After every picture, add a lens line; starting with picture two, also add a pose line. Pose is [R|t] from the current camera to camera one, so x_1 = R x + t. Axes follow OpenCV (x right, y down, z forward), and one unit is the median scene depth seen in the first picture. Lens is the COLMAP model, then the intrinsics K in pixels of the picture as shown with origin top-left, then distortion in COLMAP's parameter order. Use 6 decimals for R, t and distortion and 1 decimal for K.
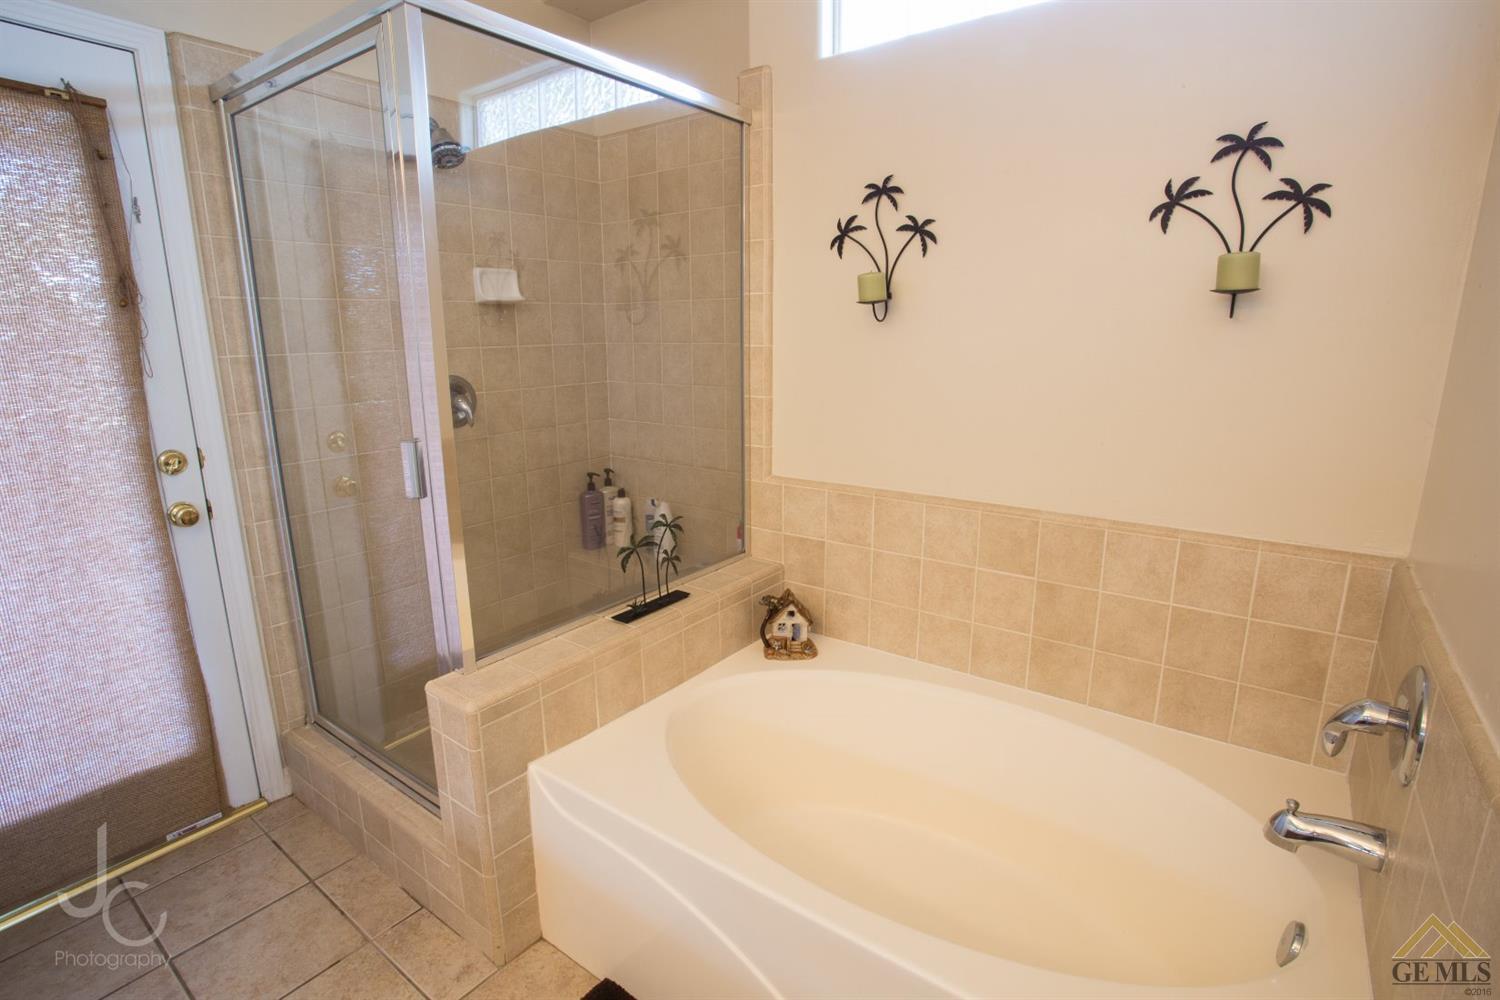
lens RADIAL K [[722.1, 0, 748.9], [0, 722.1, 493.4], [0, 0, 1]] dist [-0.068177, 0.024349]
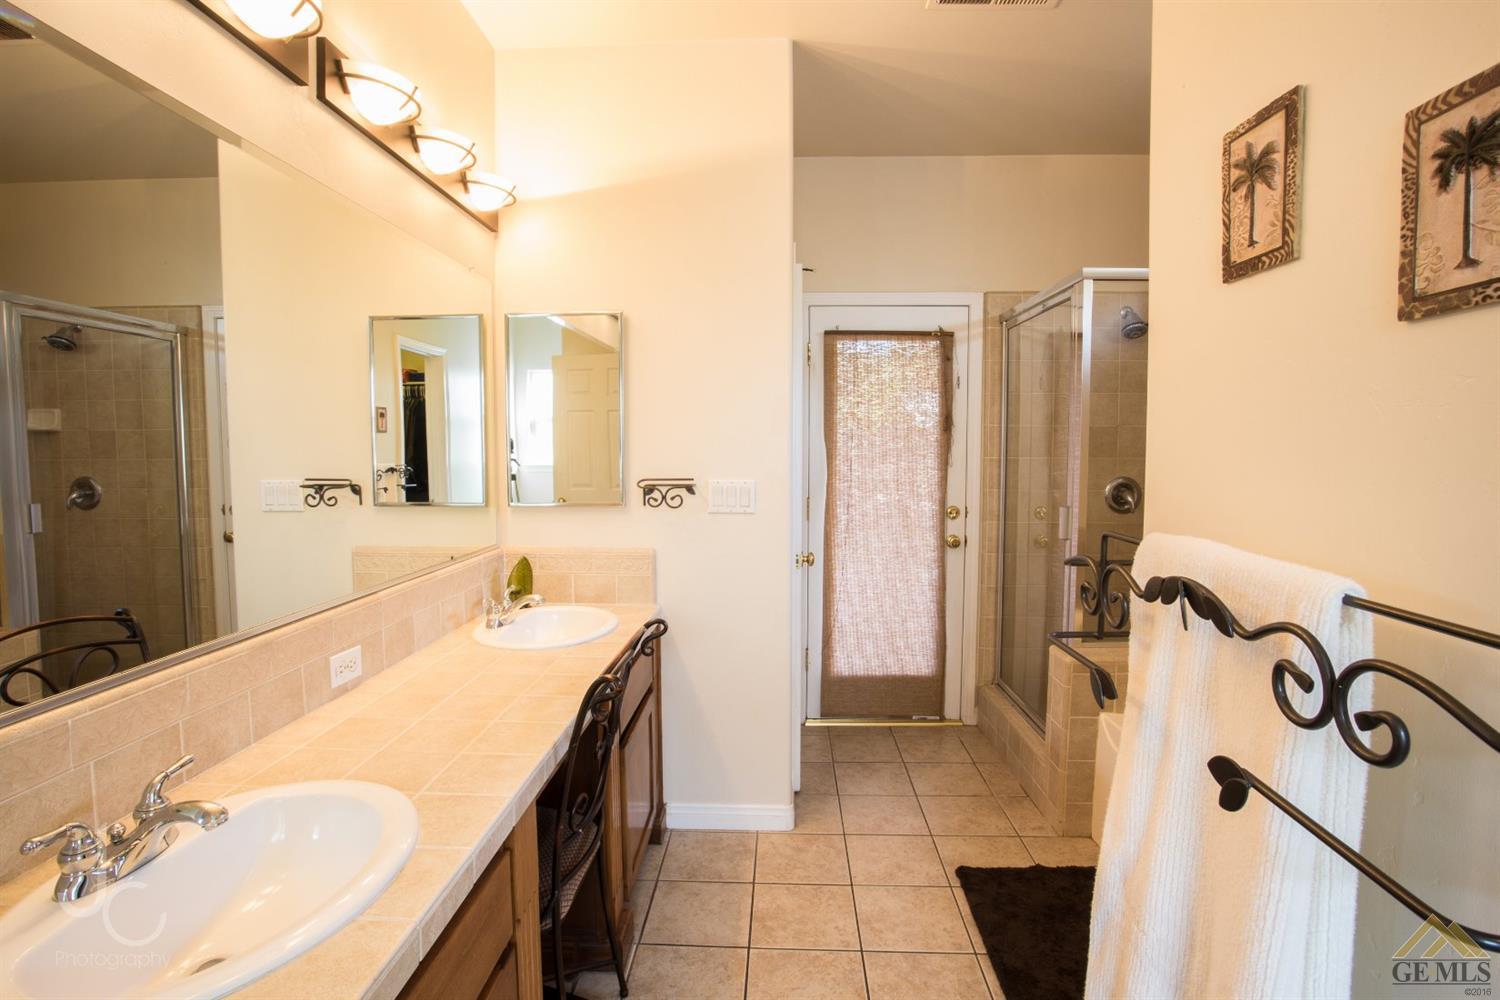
lens RADIAL K [[722.1, 0, 748.9], [0, 722.1, 493.4], [0, 0, 1]] dist [-0.068177, 0.024349]
pose [[0.554793, 0.055095, -0.830162, 0.444972], [-0.187259, 0.980472, -0.060074, 0.118930], [0.810641, 0.188784, 0.554276, -0.499117]]
